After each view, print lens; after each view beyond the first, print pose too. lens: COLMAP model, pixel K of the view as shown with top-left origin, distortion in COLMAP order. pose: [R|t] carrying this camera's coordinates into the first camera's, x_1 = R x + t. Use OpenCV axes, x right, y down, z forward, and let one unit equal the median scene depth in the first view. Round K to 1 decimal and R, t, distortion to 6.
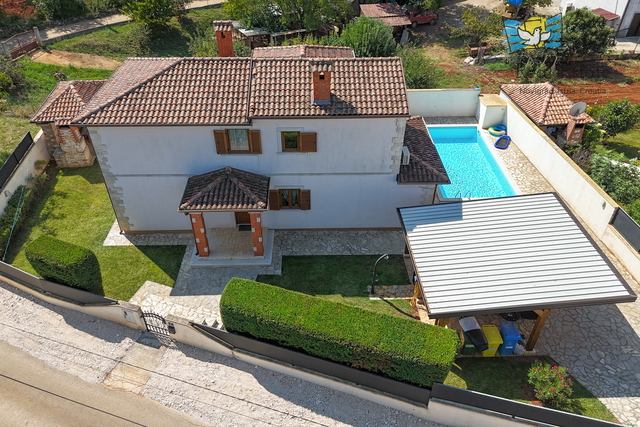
lens RADIAL K [[472.6, 0, 319.6], [0, 472.6, 212.1], [0, 0, 1]] dist [0.068602, -0.061416]
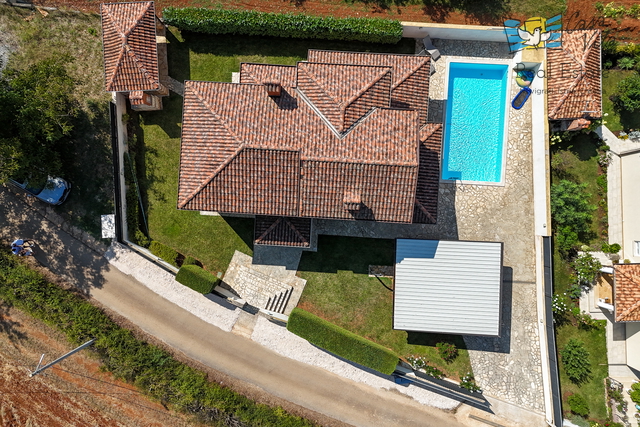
lens RADIAL K [[472.6, 0, 319.6], [0, 472.6, 212.1], [0, 0, 1]] dist [0.068602, -0.061416]
pose [[0.996591, 0.081333, -0.013813, -0.058688], [-0.038662, 0.608369, 0.792712, -1.170351], [0.072877, -0.789476, 0.609440, 0.122485]]
